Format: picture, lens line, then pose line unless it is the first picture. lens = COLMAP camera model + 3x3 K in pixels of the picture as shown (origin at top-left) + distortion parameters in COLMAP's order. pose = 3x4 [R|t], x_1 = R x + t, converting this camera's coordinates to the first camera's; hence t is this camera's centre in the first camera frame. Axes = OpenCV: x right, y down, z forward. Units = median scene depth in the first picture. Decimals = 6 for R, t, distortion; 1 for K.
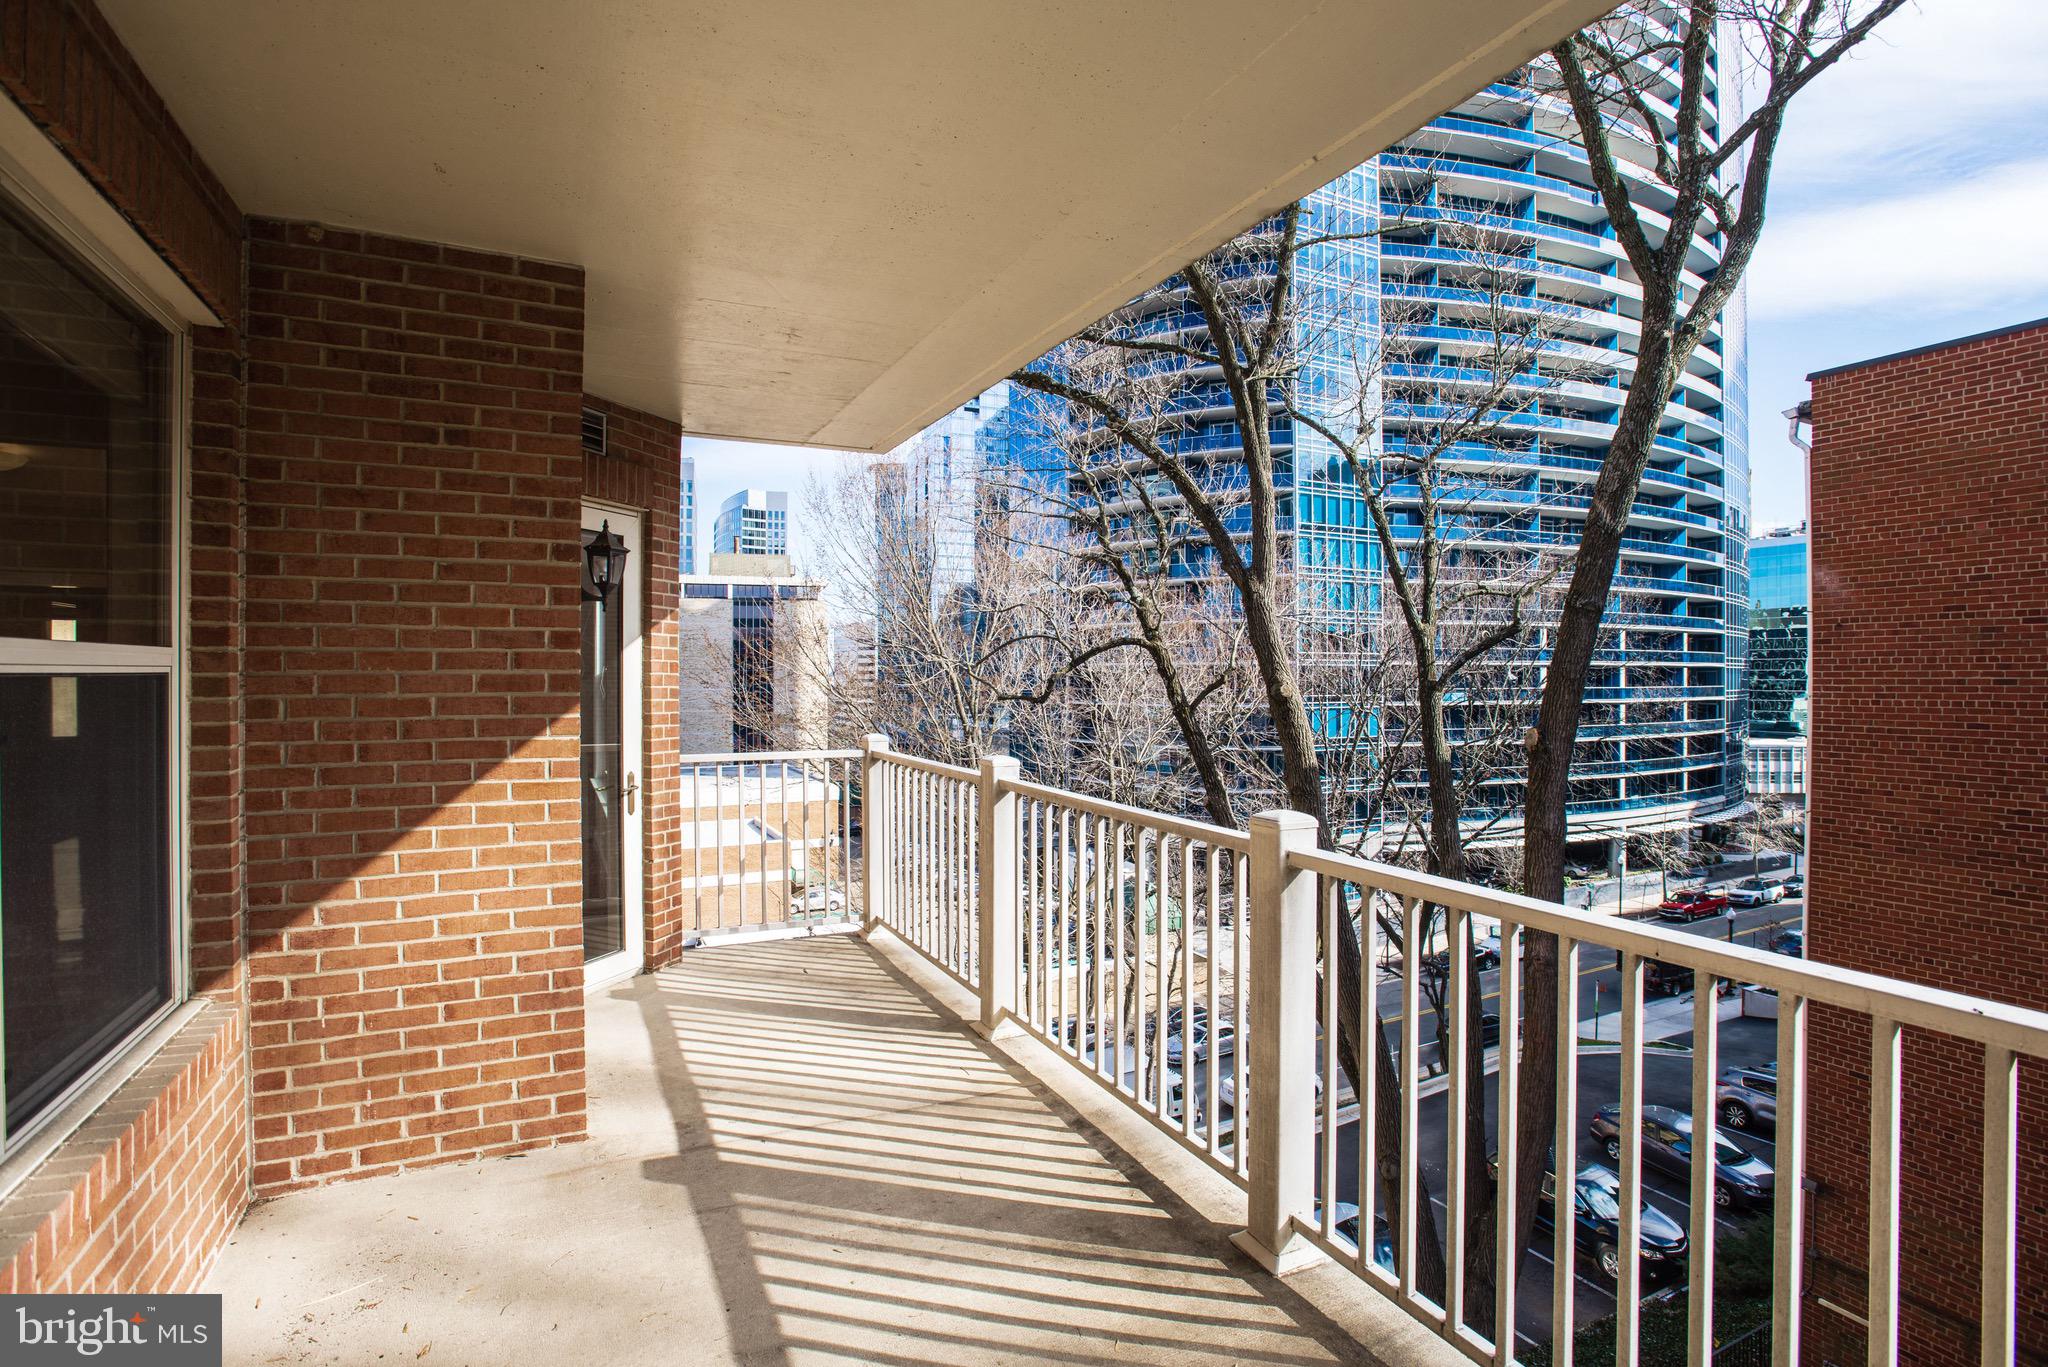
lens RADIAL K [[988.2, 0, 997.6], [0, 988.2, 679.1], [0, 0, 1]] dist [-0.056720, 0.025236]
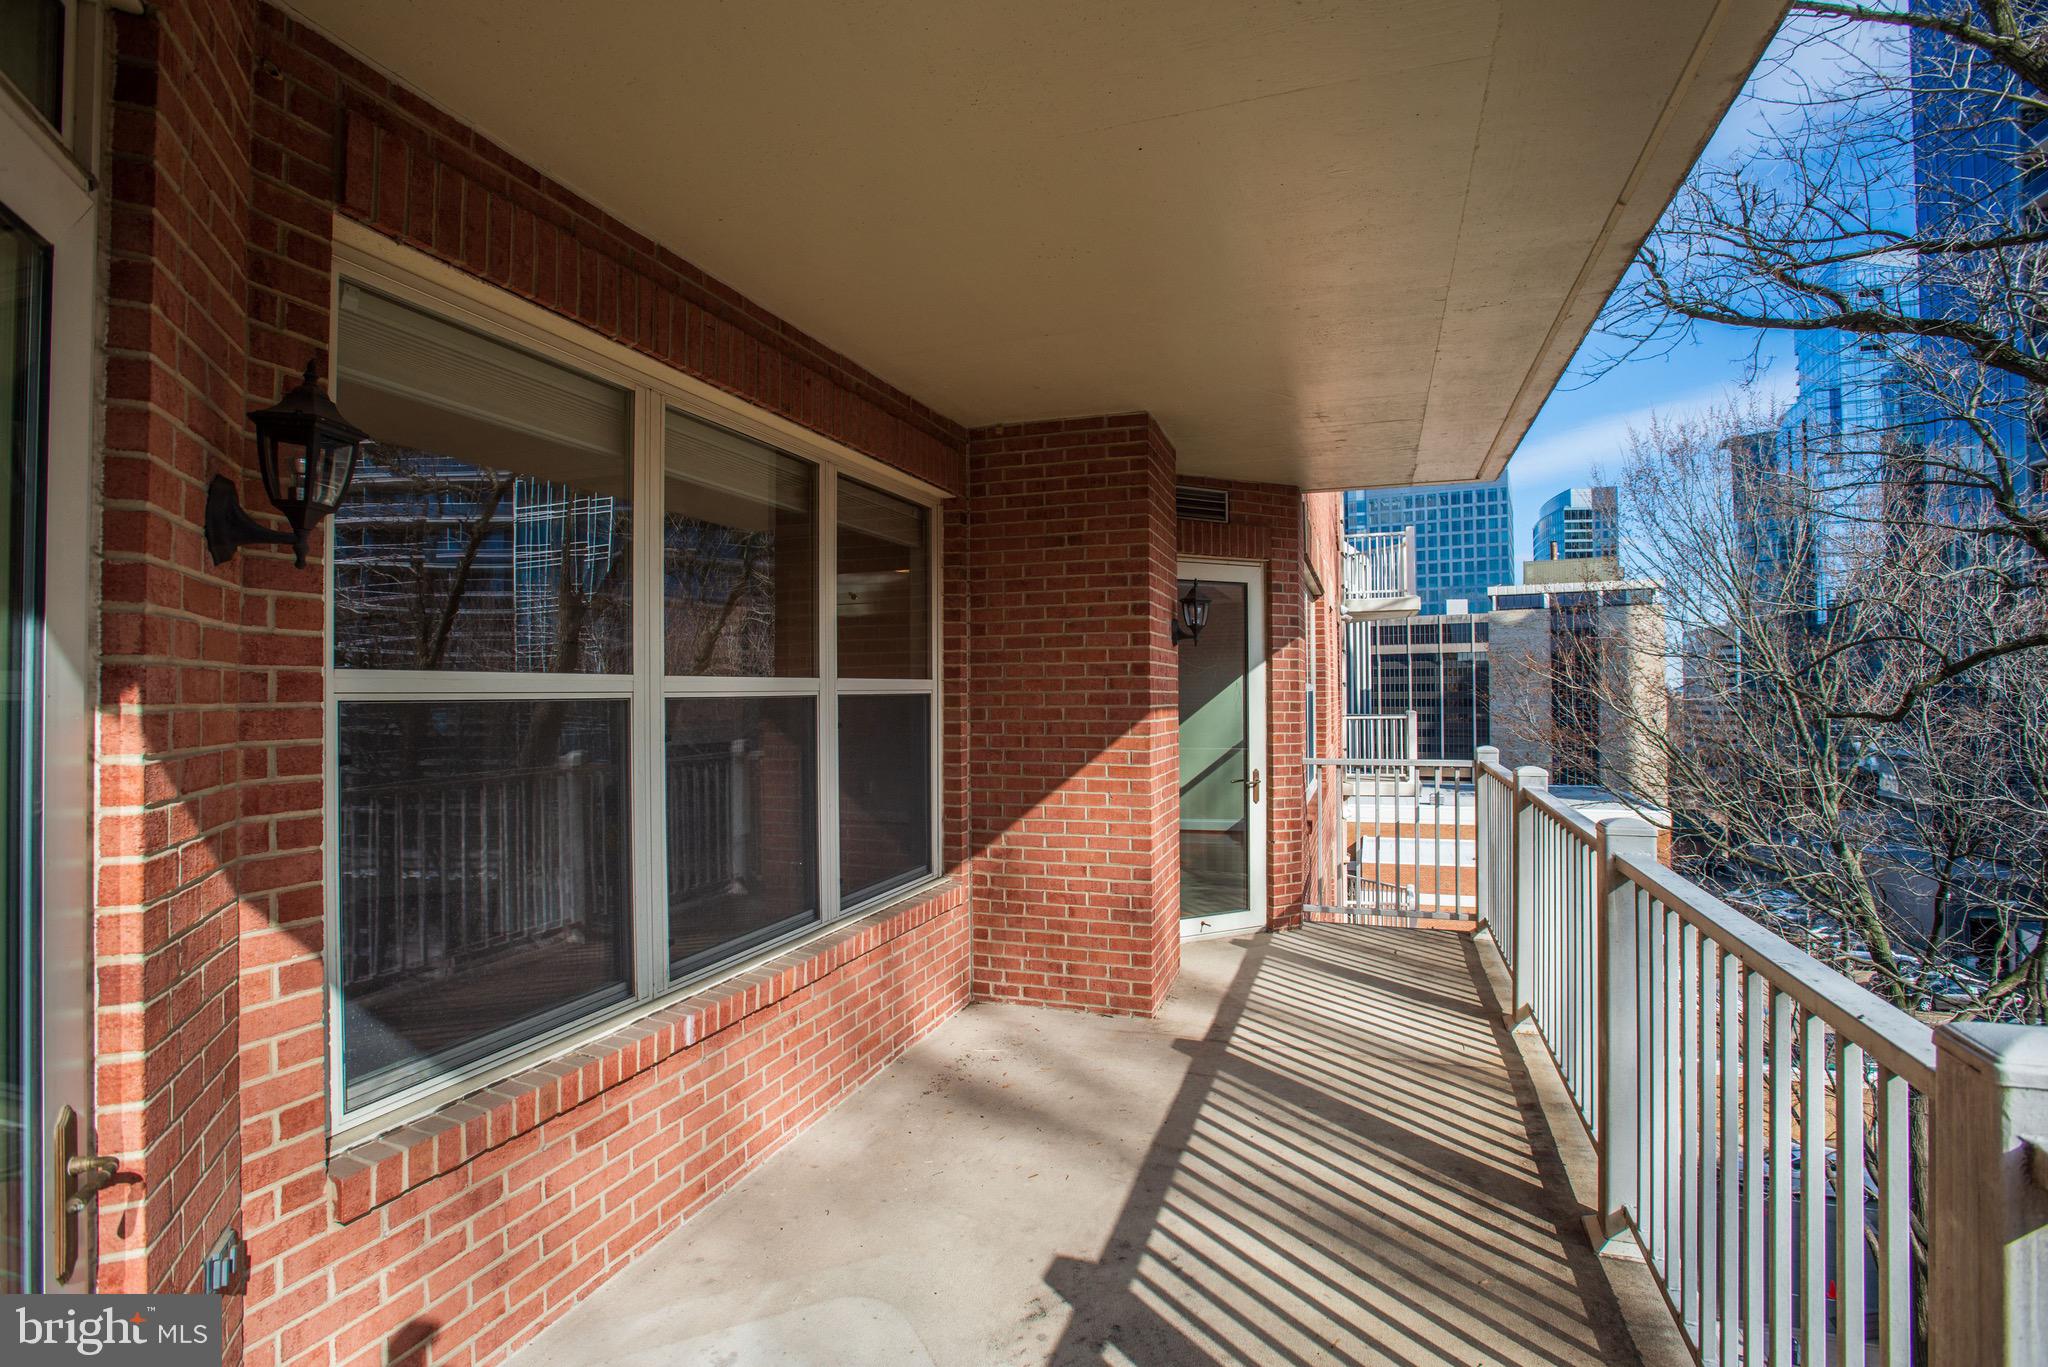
lens RADIAL K [[970.0, 0, 1020.8], [0, 970.0, 679.5], [0, 0, 1]] dist [-0.062858, 0.024914]
pose [[0.708772, -0.015081, -0.705277, 0.470059], [0.004241, 0.999844, -0.017118, -0.000888], [0.705425, 0.009141, 0.708725, -0.154097]]
